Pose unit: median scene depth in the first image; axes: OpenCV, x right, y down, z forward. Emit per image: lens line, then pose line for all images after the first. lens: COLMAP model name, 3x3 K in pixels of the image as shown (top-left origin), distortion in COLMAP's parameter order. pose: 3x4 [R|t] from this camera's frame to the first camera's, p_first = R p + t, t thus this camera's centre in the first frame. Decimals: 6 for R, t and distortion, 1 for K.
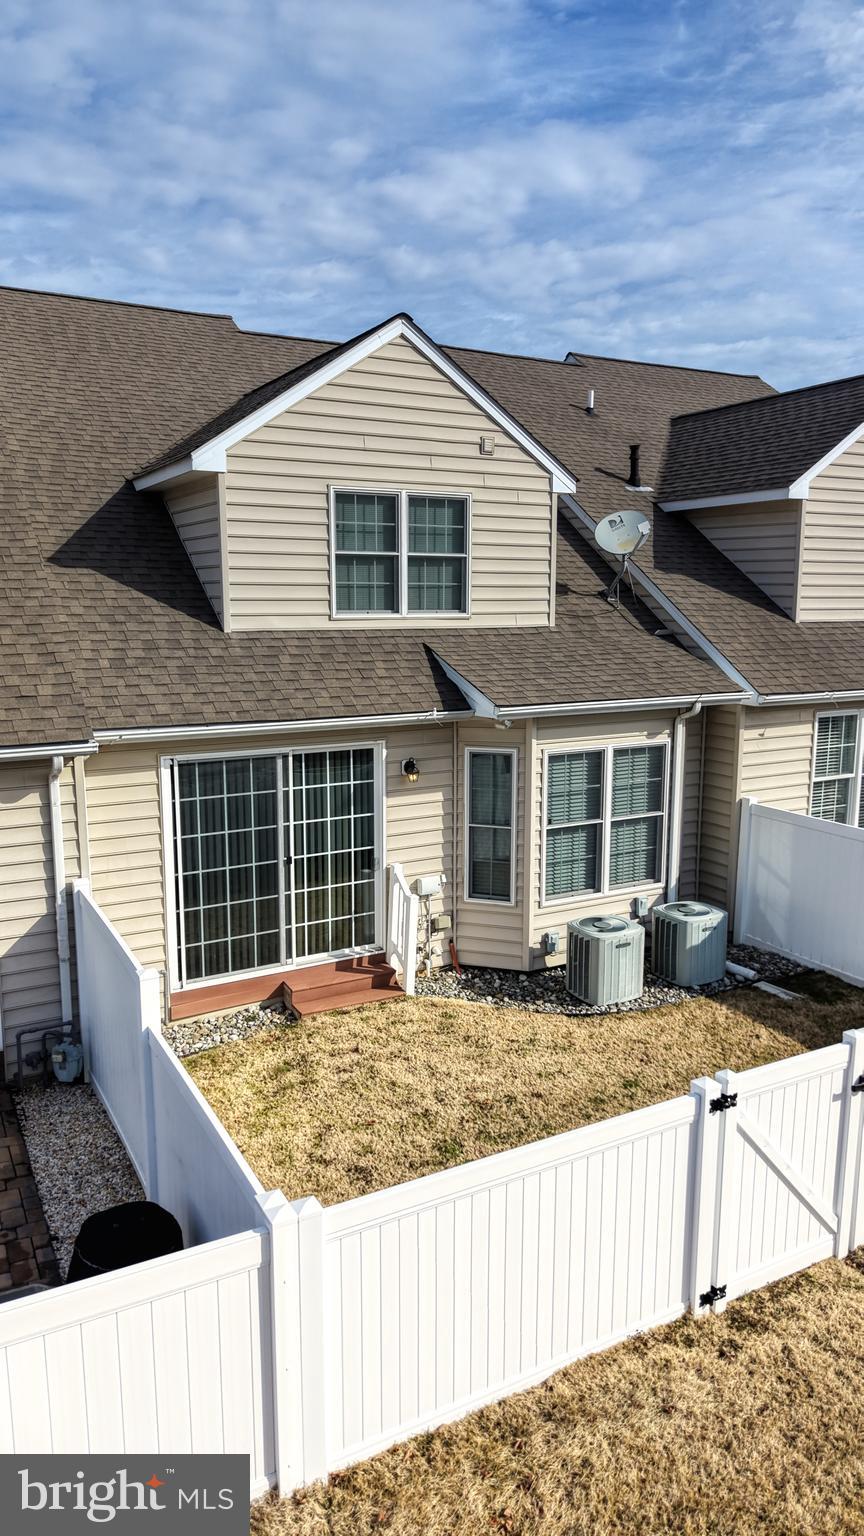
lens RADIAL K [[1028.8, 0, 439.4], [0, 1028.8, 760.2], [0, 0, 1]] dist [0.138327, -0.256942]
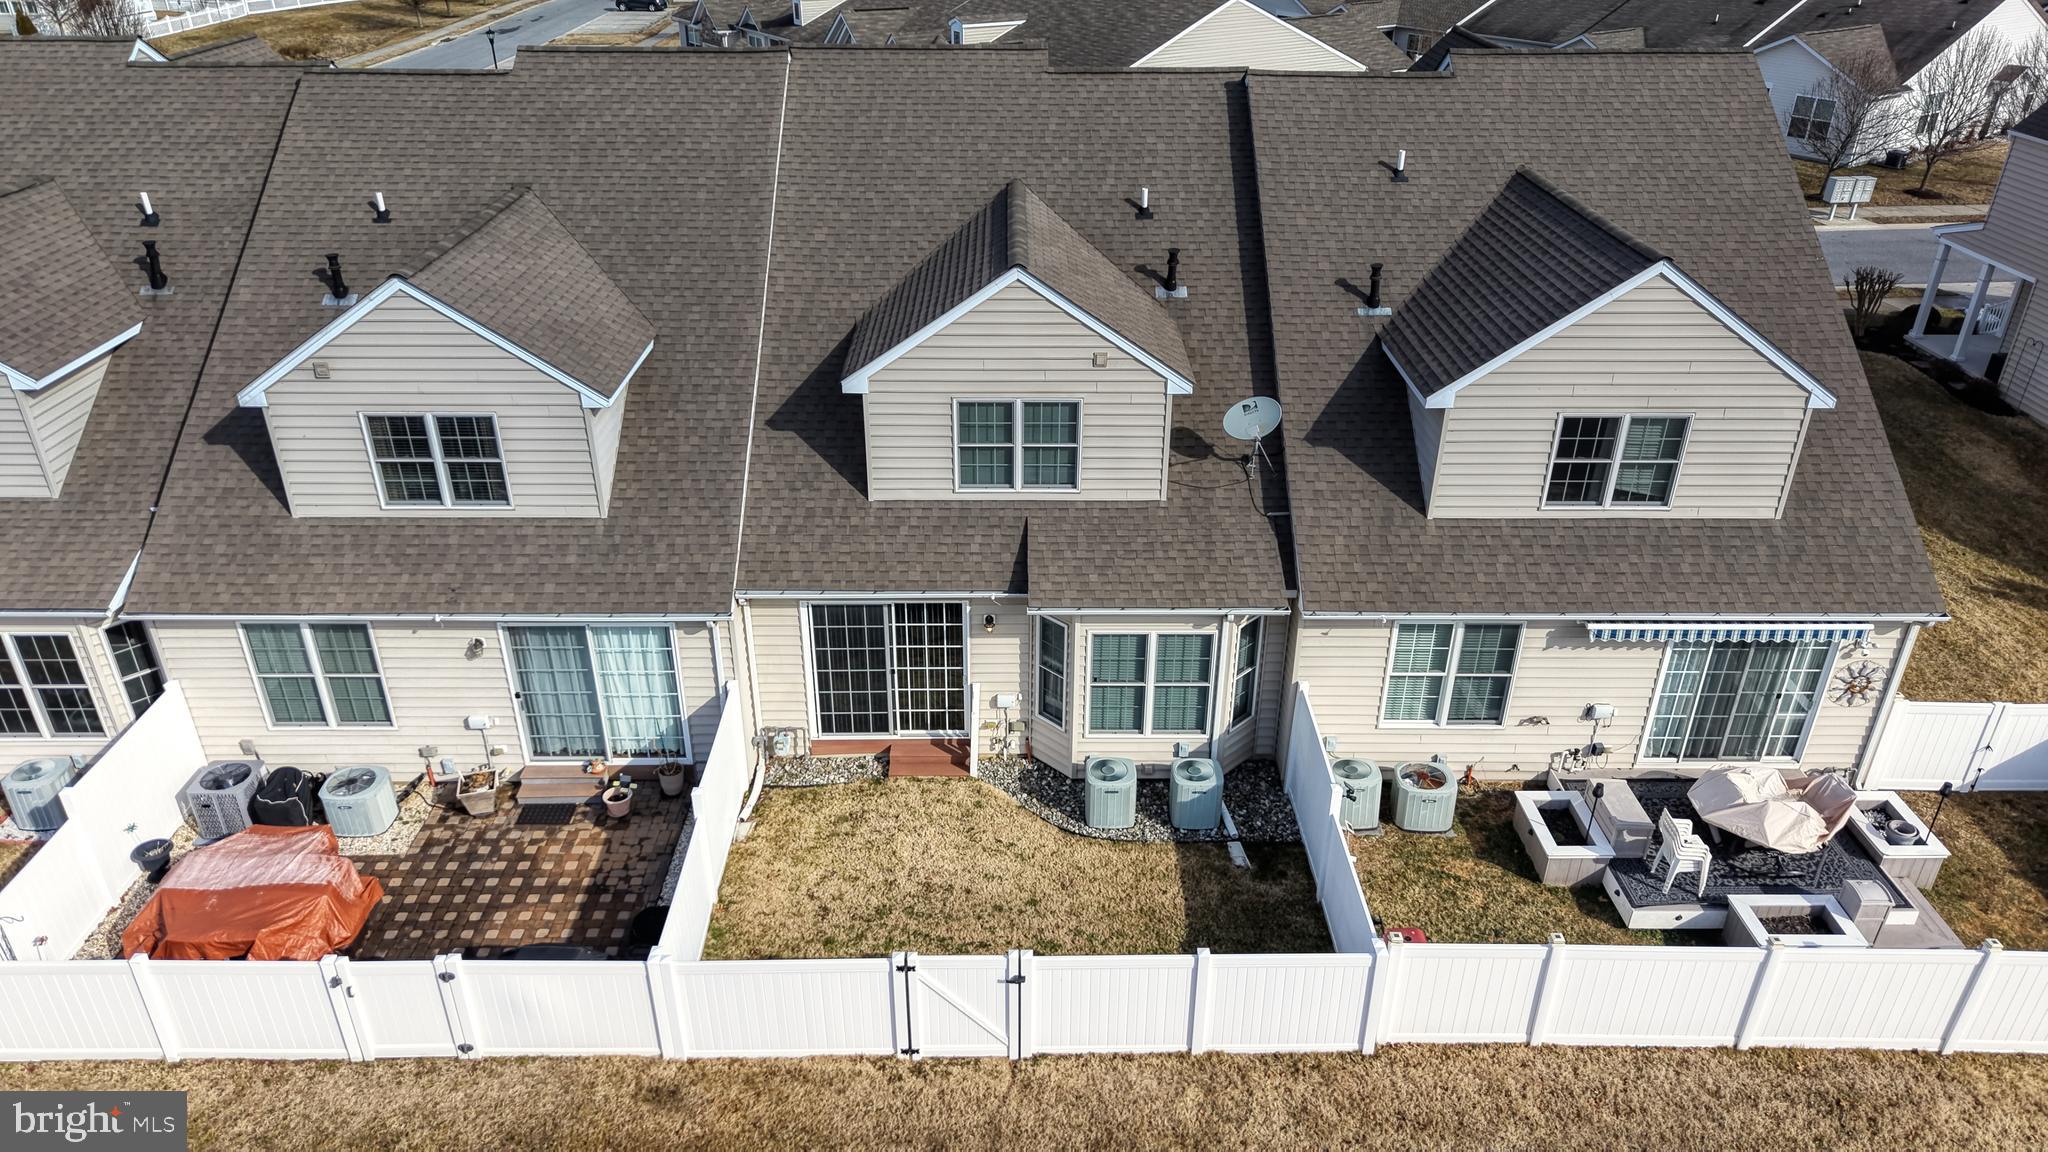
lens RADIAL K [[1359.8, 0, 1020.9], [0, 1359.8, 568.0], [0, 0, 1]] dist [0.071344, -0.092024]
pose [[0.876739, 0.228020, -0.423481, 0.705631], [-0.077987, 0.936223, 0.342645, -0.635430], [0.474602, -0.267384, 0.838605, -0.400218]]
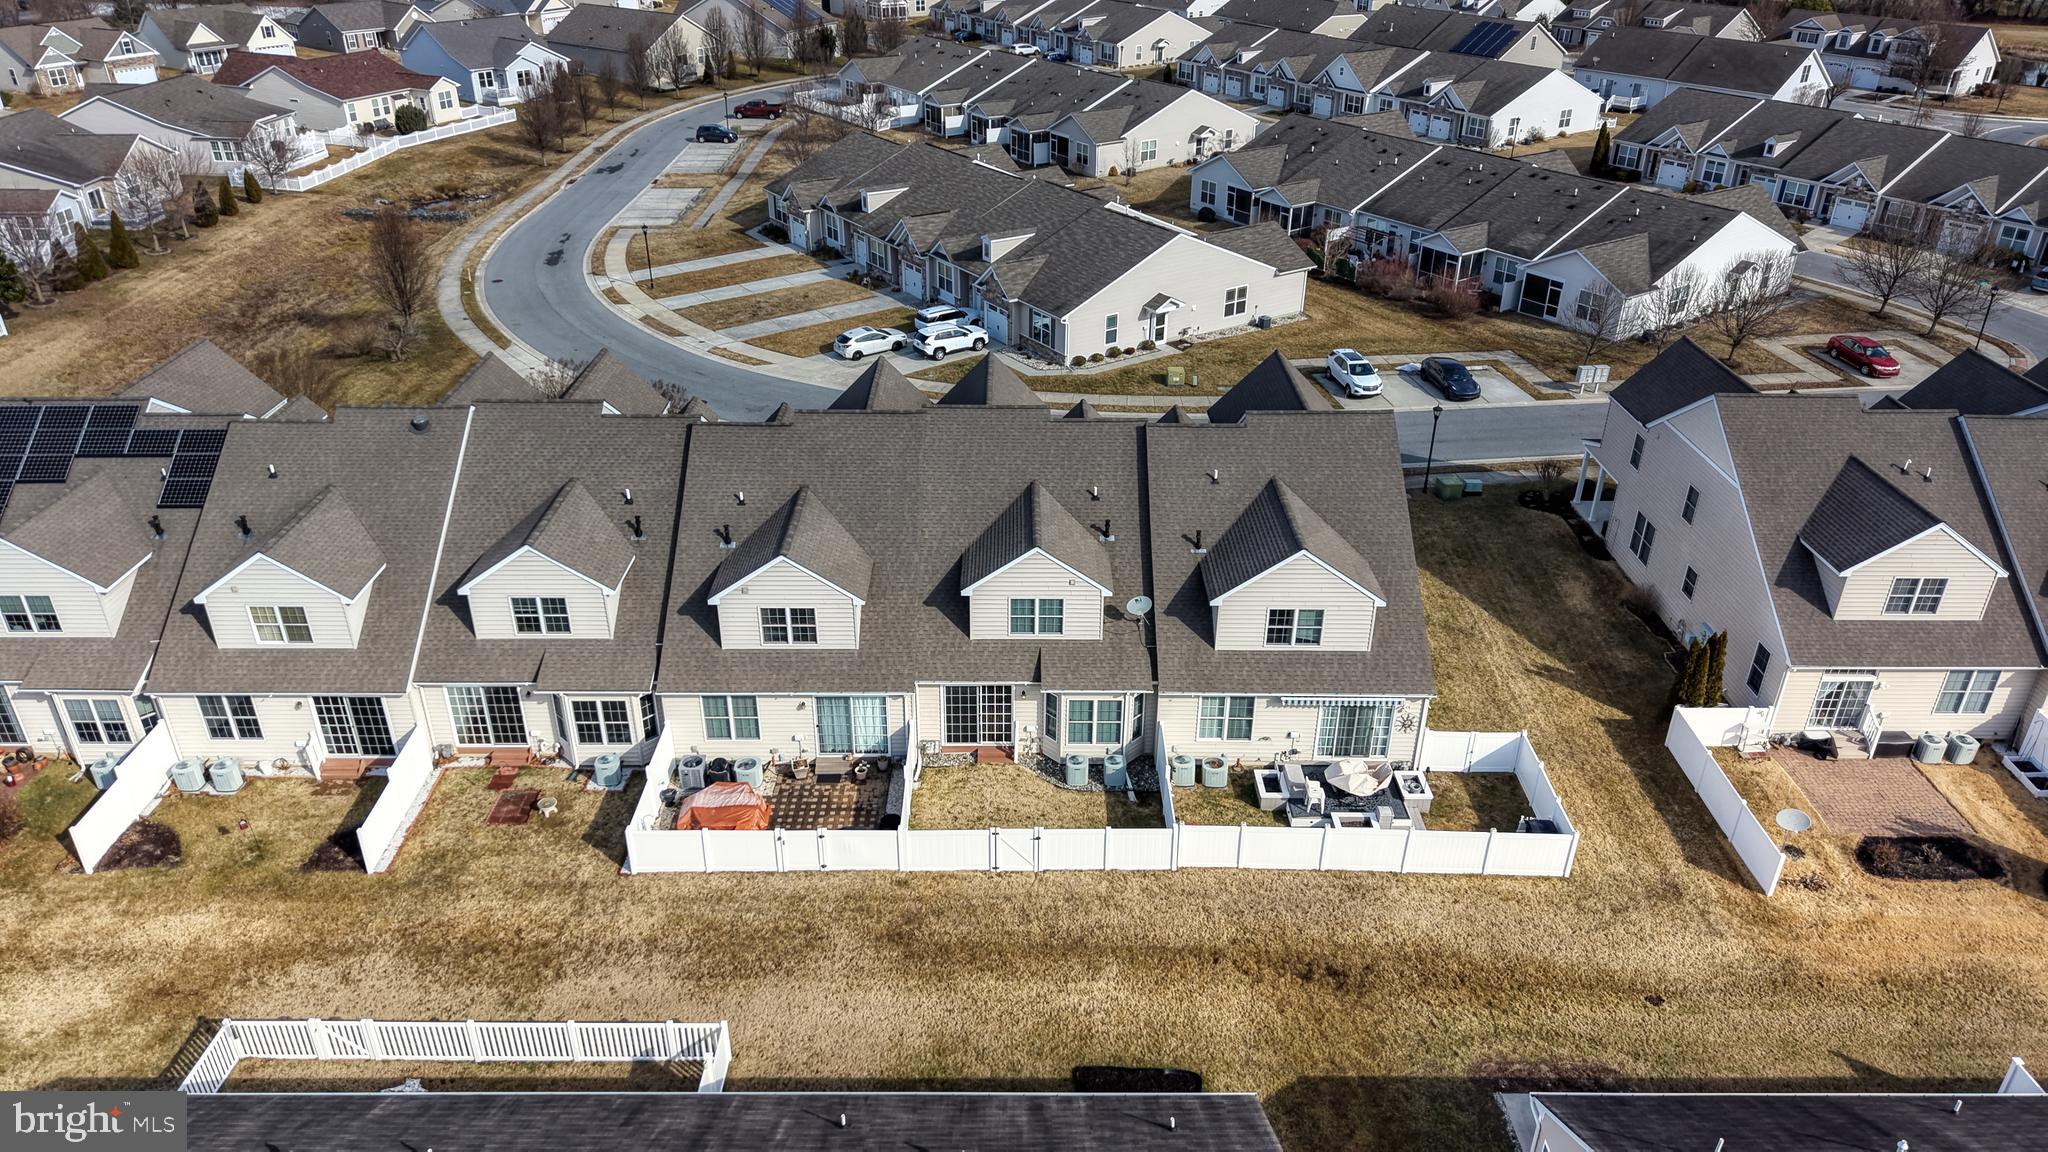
lens RADIAL K [[1371.8, 0, 1020.5], [0, 1371.8, 563.0], [0, 0, 1]] dist [0.138327, -0.256942]
pose [[0.875665, 0.229867, -0.424703, 1.513529], [-0.080263, 0.936492, 0.341379, -1.647410], [0.476202, -0.264846, 0.838503, -2.154094]]
